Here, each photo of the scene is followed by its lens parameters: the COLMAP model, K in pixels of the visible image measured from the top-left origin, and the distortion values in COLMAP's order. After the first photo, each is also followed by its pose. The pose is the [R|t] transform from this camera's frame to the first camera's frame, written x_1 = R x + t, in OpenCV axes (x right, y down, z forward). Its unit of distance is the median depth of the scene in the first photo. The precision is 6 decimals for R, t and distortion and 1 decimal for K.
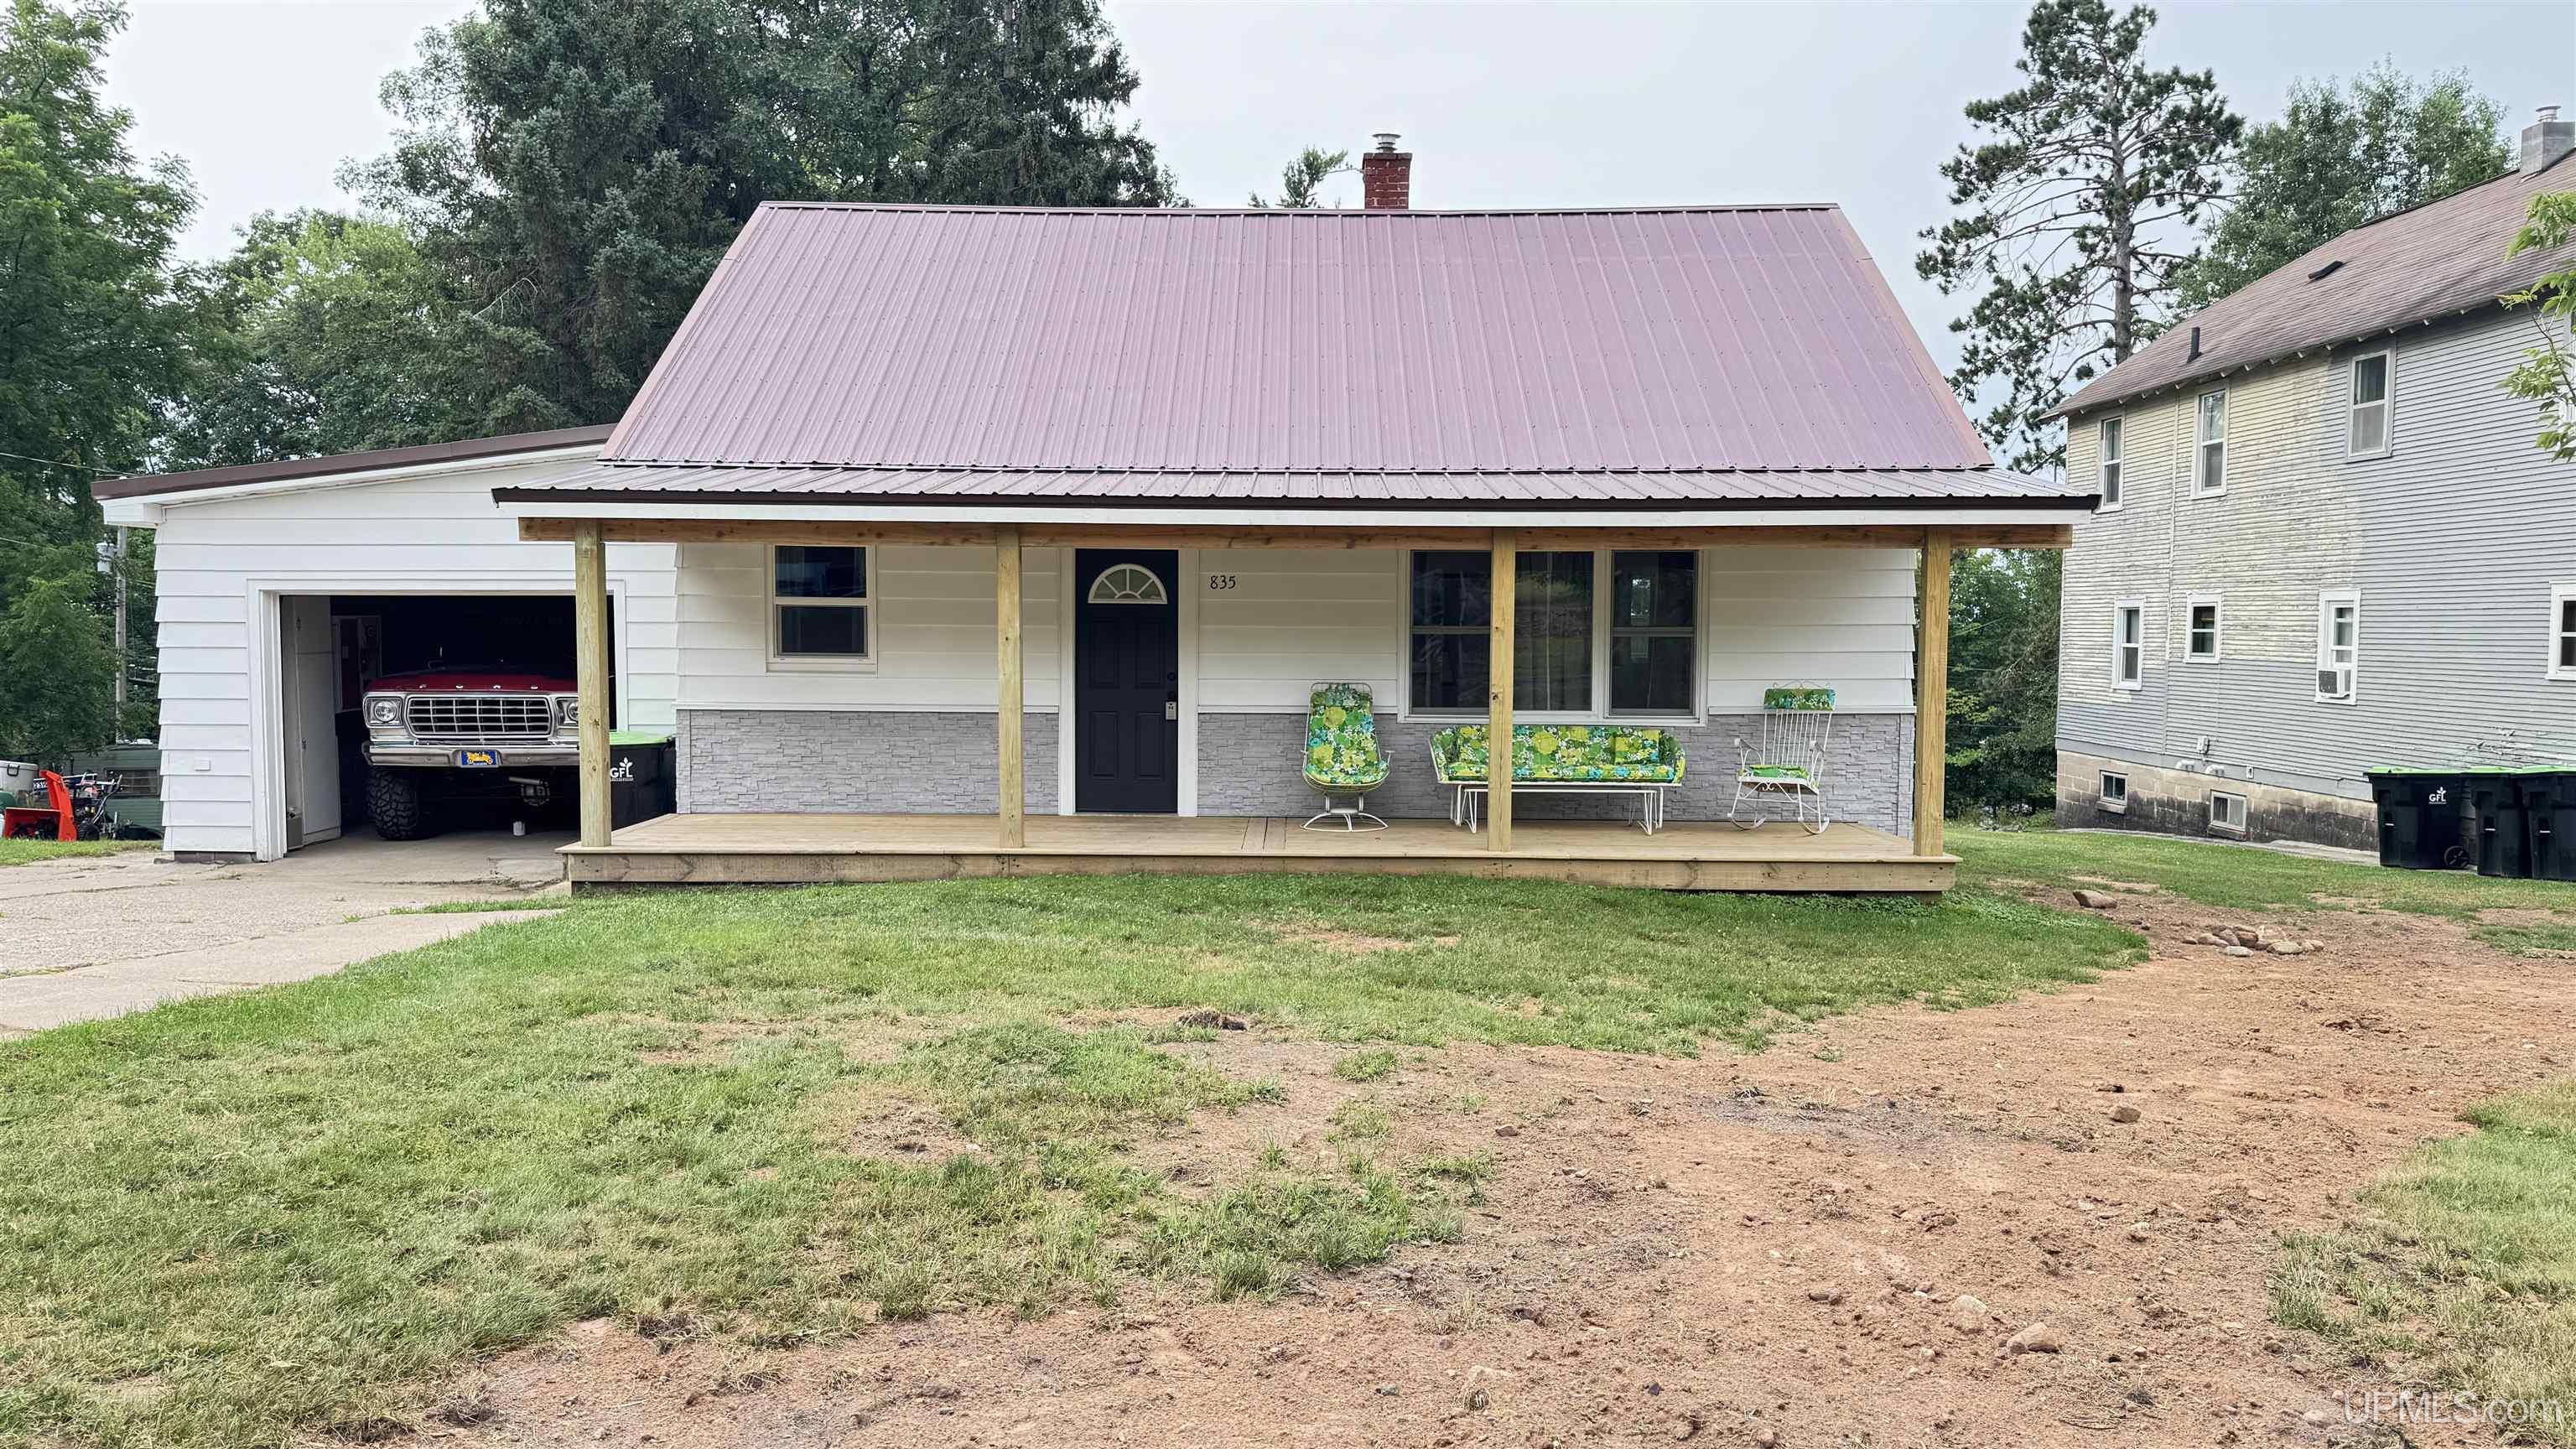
lens RADIAL K [[1809.9, 0, 1288.0], [0, 1809.9, 724.5], [0, 0, 1]] dist [0.067030, -0.080196]
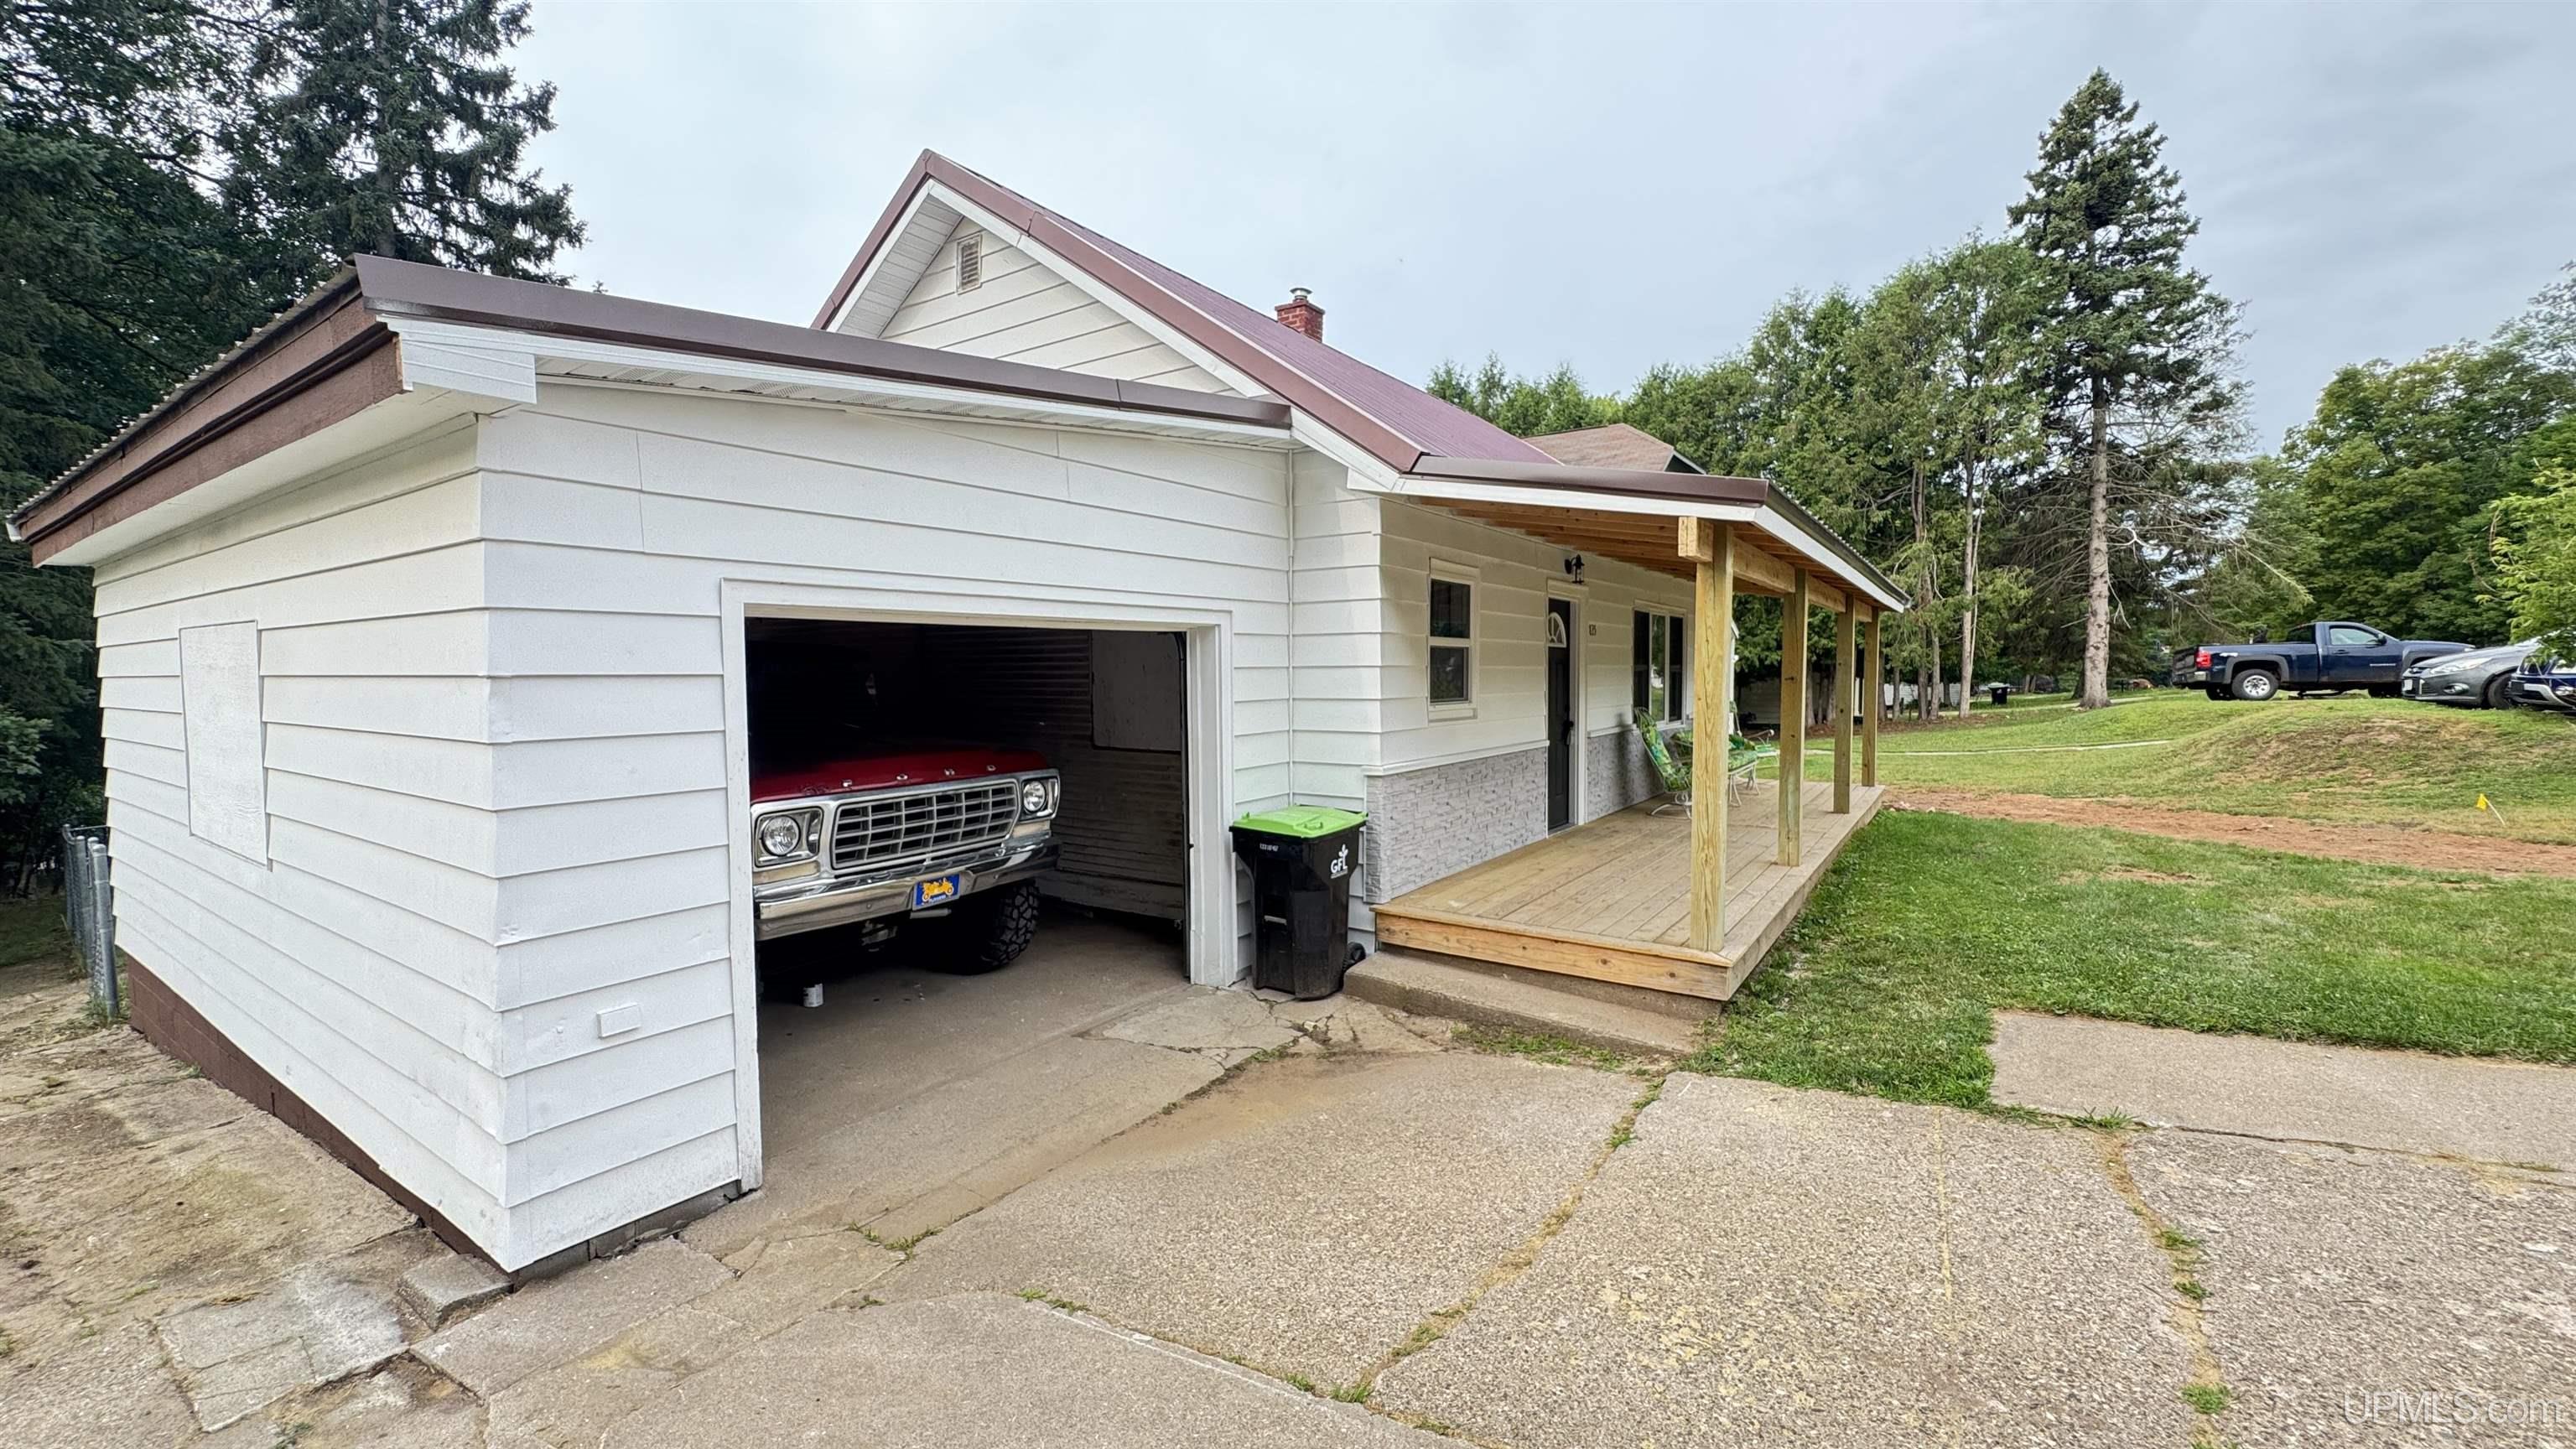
lens RADIAL K [[1018.1, 0, 1288.0], [0, 1018.1, 724.5], [0, 0, 1]] dist [-0.003104, -0.000311]
pose [[0.556195, -0.055015, 0.829229, -0.726850], [0.054808, 0.998062, 0.029455, -0.045114], [-0.829243, 0.029066, 0.558132, 0.782948]]
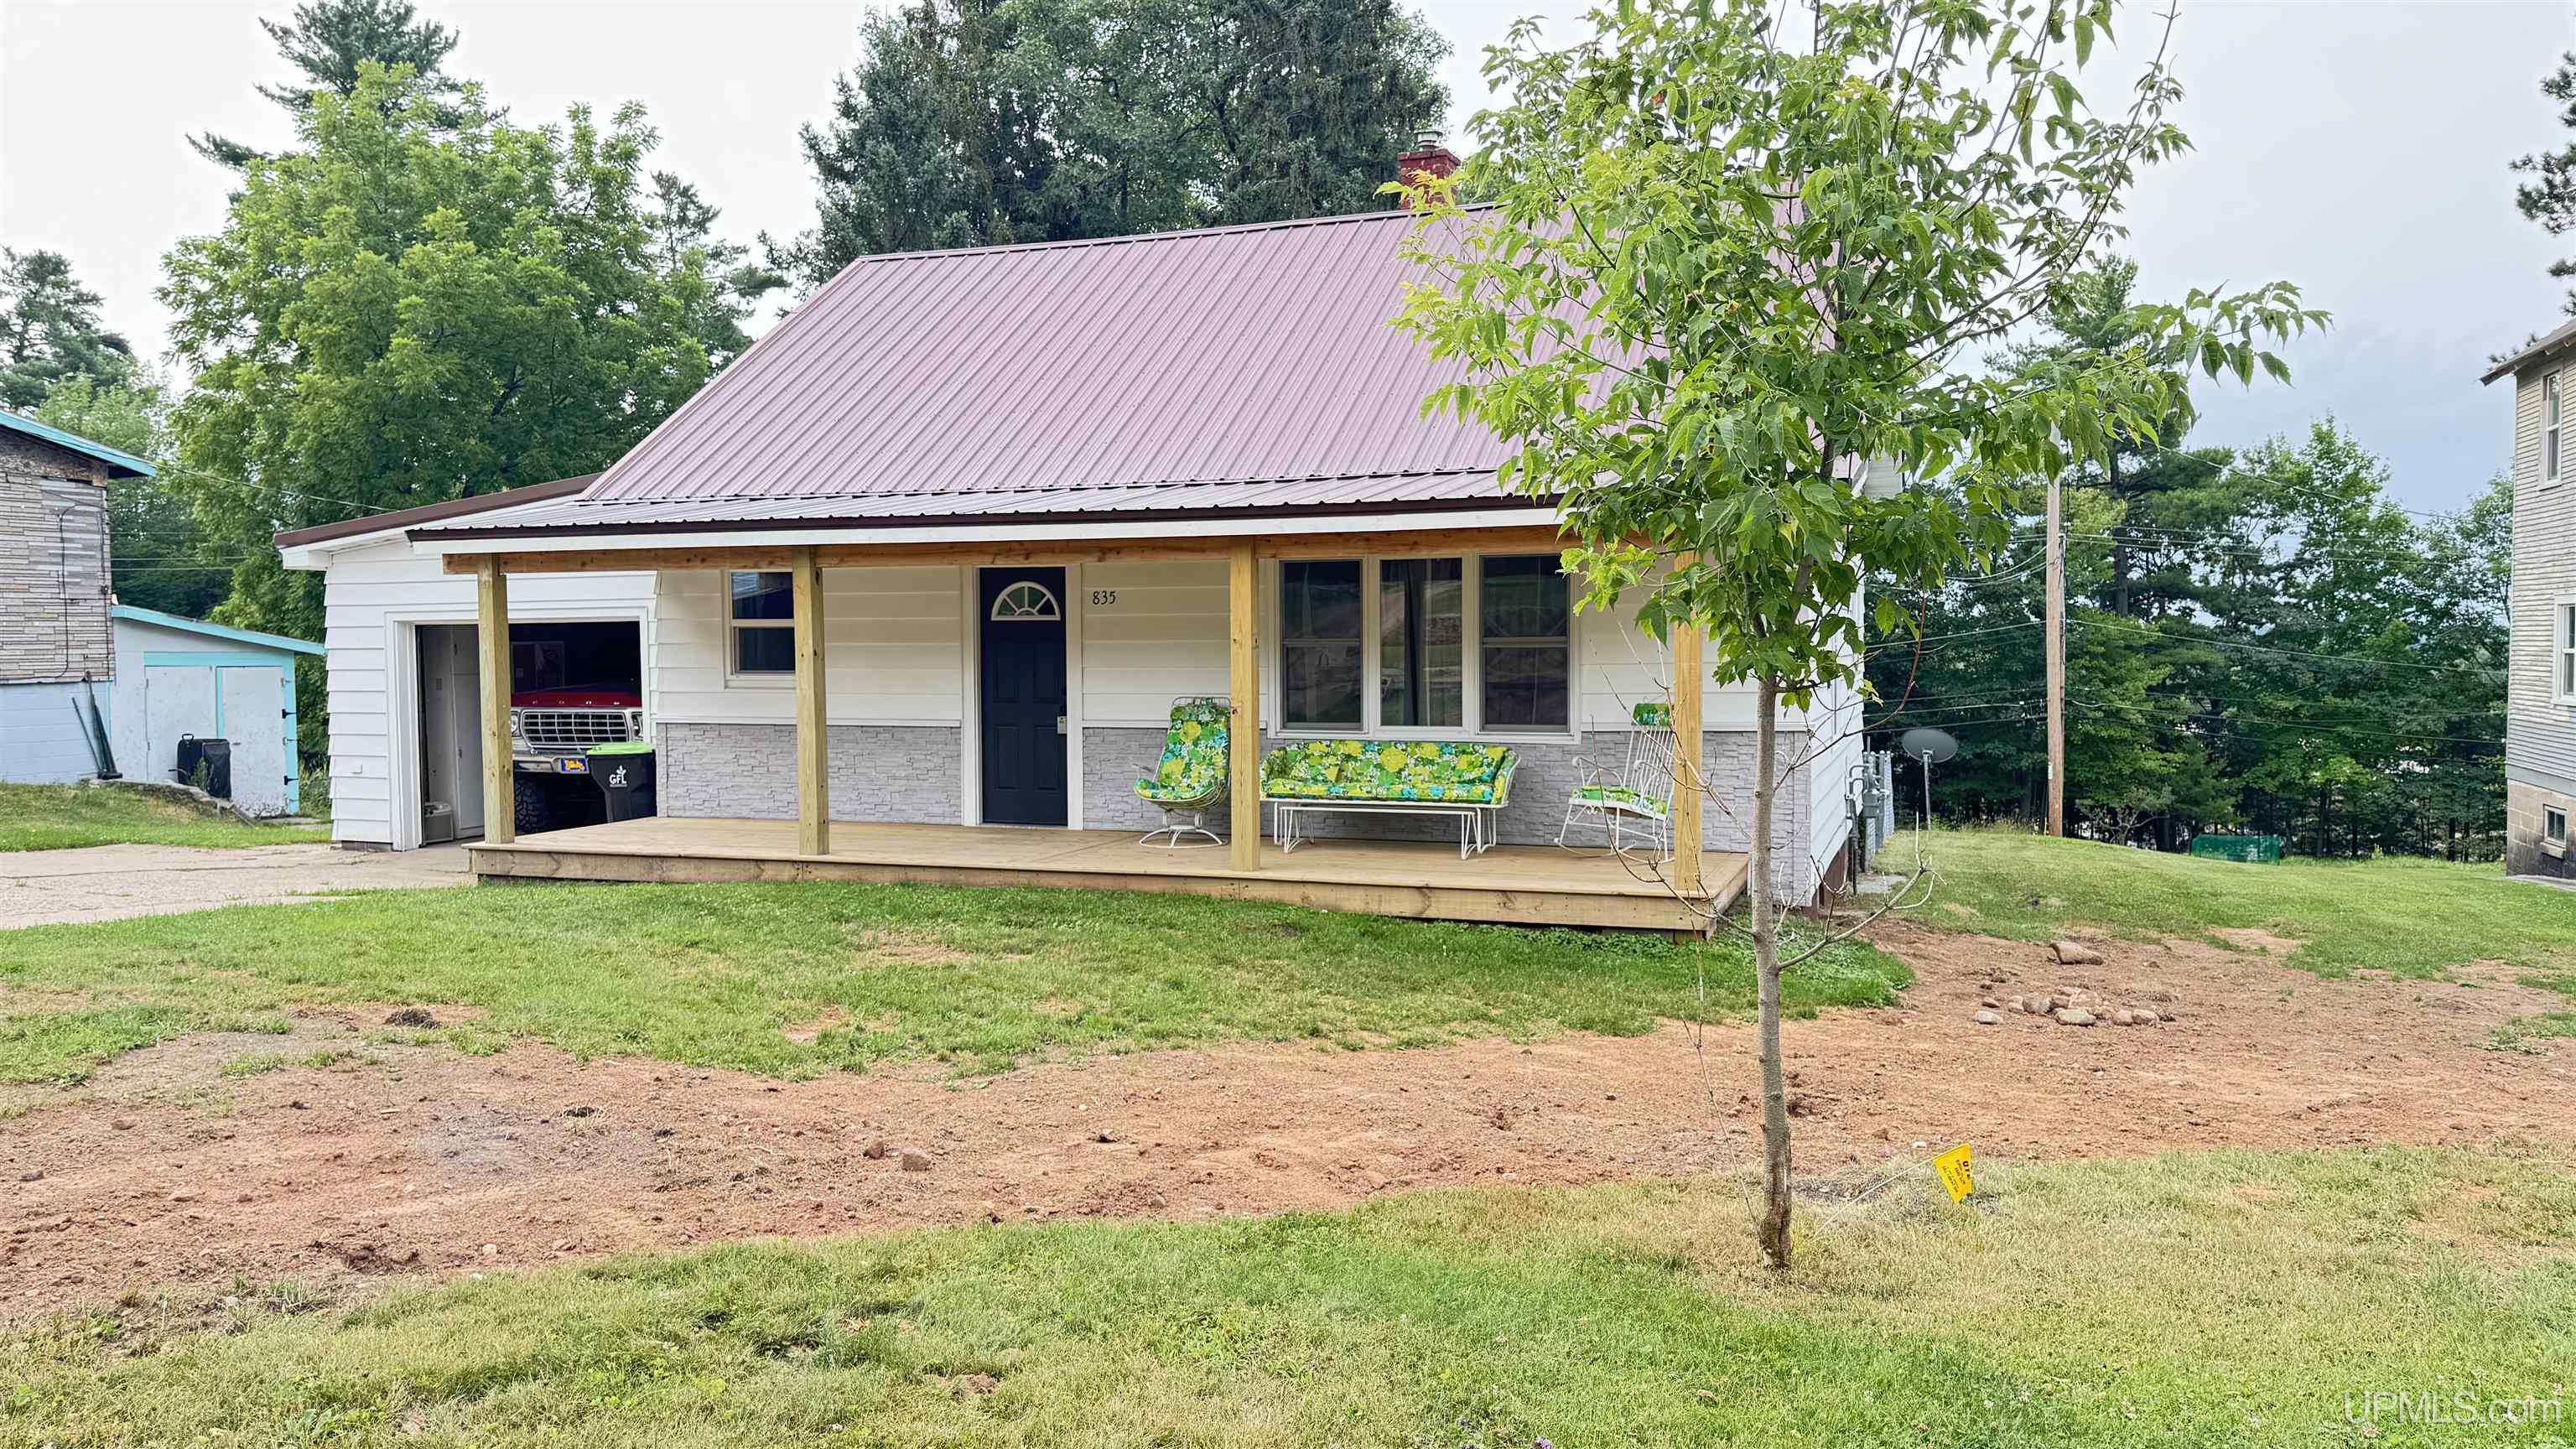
lens RADIAL K [[1809.9, 0, 1288.0], [0, 1809.9, 724.5], [0, 0, 1]] dist [0.067030, -0.080196]
pose [[0.943610, 0.002883, -0.331047, 0.391809], [-0.006243, 0.999939, -0.009088, 0.000509], [0.331001, 0.010642, 0.943571, 0.083702]]
